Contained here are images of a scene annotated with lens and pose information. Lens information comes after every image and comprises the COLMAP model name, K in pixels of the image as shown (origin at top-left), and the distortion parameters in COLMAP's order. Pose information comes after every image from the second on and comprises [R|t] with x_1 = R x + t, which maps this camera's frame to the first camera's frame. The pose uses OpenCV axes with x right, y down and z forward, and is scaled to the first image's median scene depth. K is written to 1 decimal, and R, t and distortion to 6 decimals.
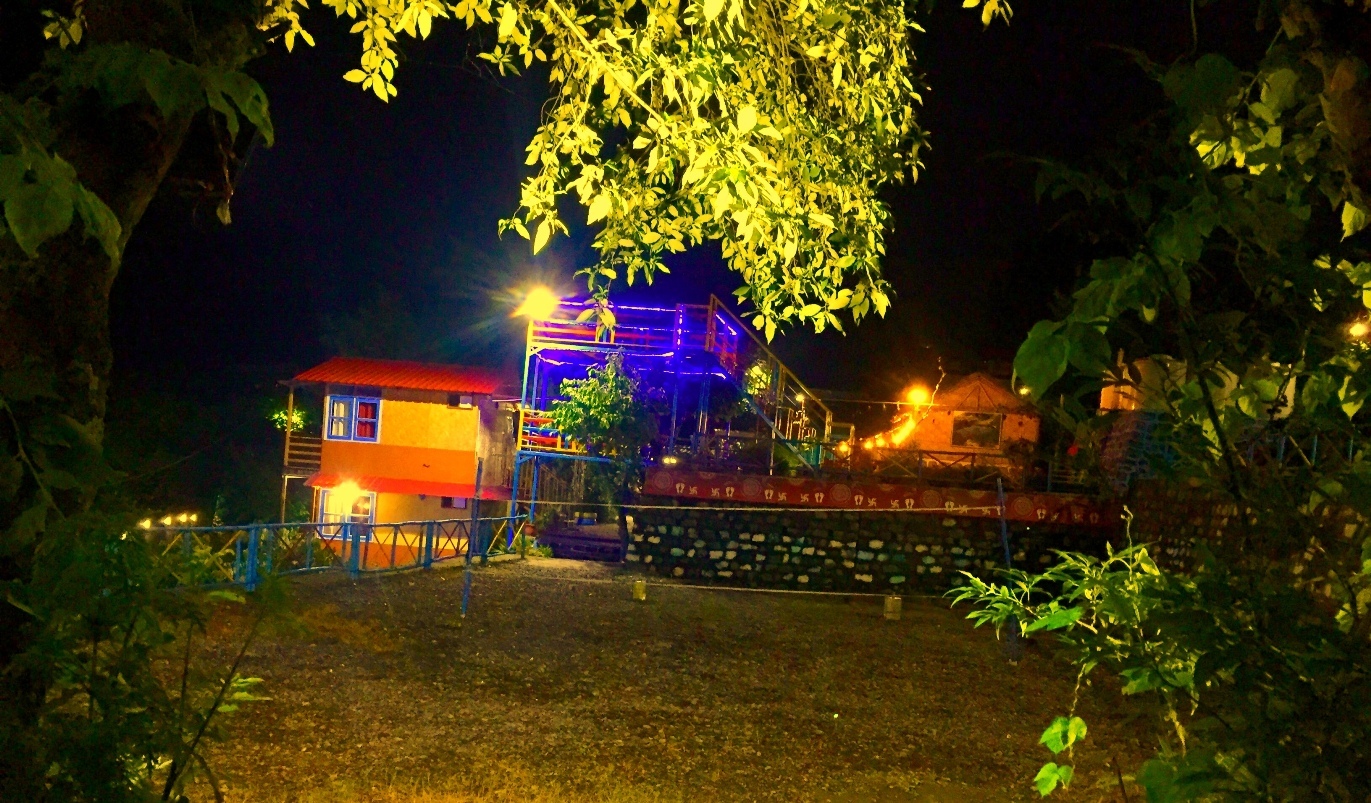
lens RADIAL K [[1168.2, 0, 667.1], [0, 1168.2, 524.9], [0, 0, 1]] dist [0.034689, 0.000972]
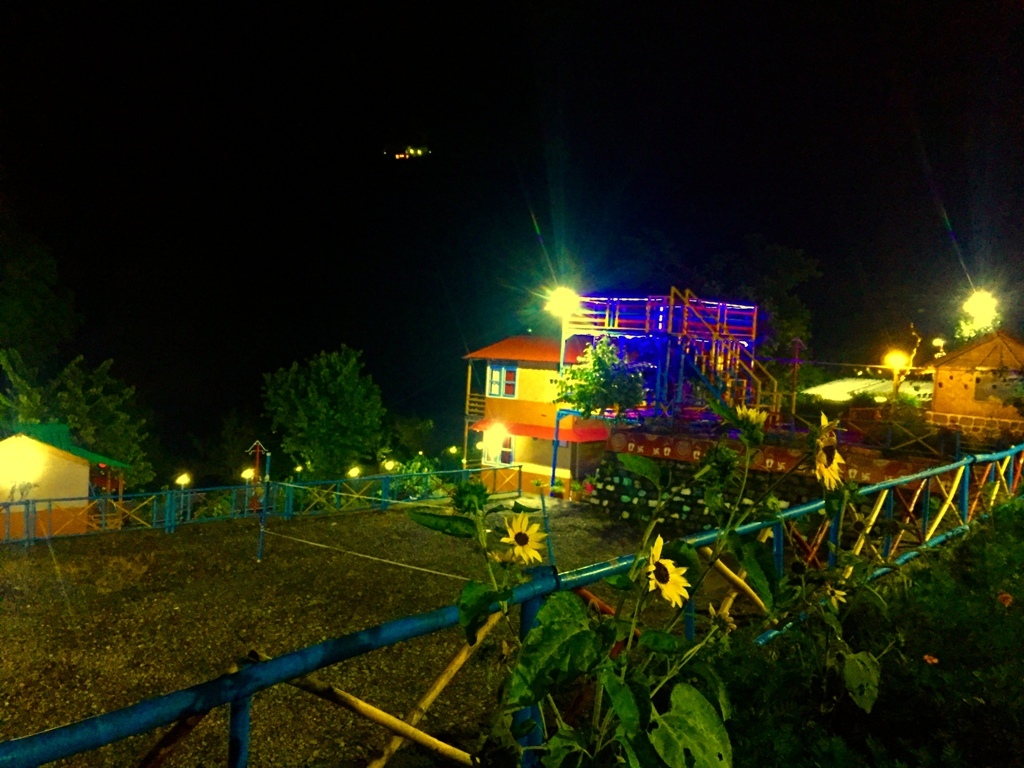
lens RADIAL K [[865.6, 0, 509.5], [0, 865.6, 392.9], [0, 0, 1]] dist [0.077017, -0.103239]
pose [[0.822074, -0.005081, -0.569359, 0.435727], [-0.008337, 0.999746, -0.020959, -0.069438], [0.569320, 0.021976, 0.821822, 0.167676]]
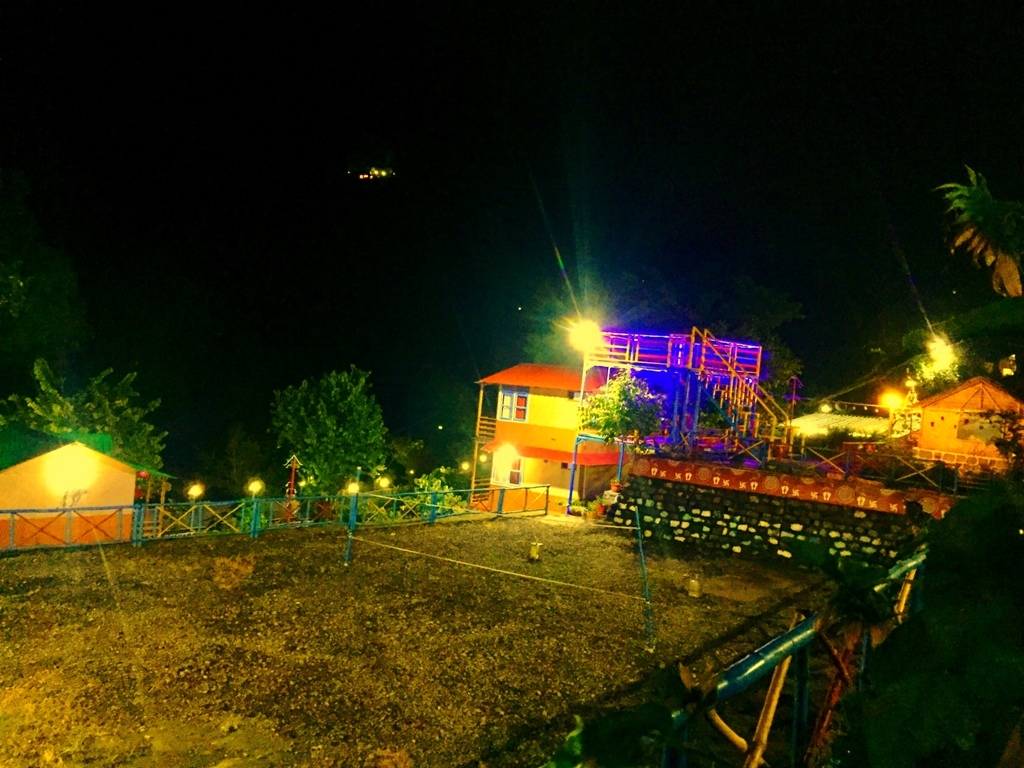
lens RADIAL K [[865.6, 0, 509.1], [0, 865.6, 386.7], [0, 0, 1]] dist [0.077017, -0.103239]
pose [[0.853463, 0.005140, -0.521128, 0.397456], [-0.039643, 0.997694, -0.055085, -0.068301], [0.519643, 0.067672, 0.851699, 0.045675]]
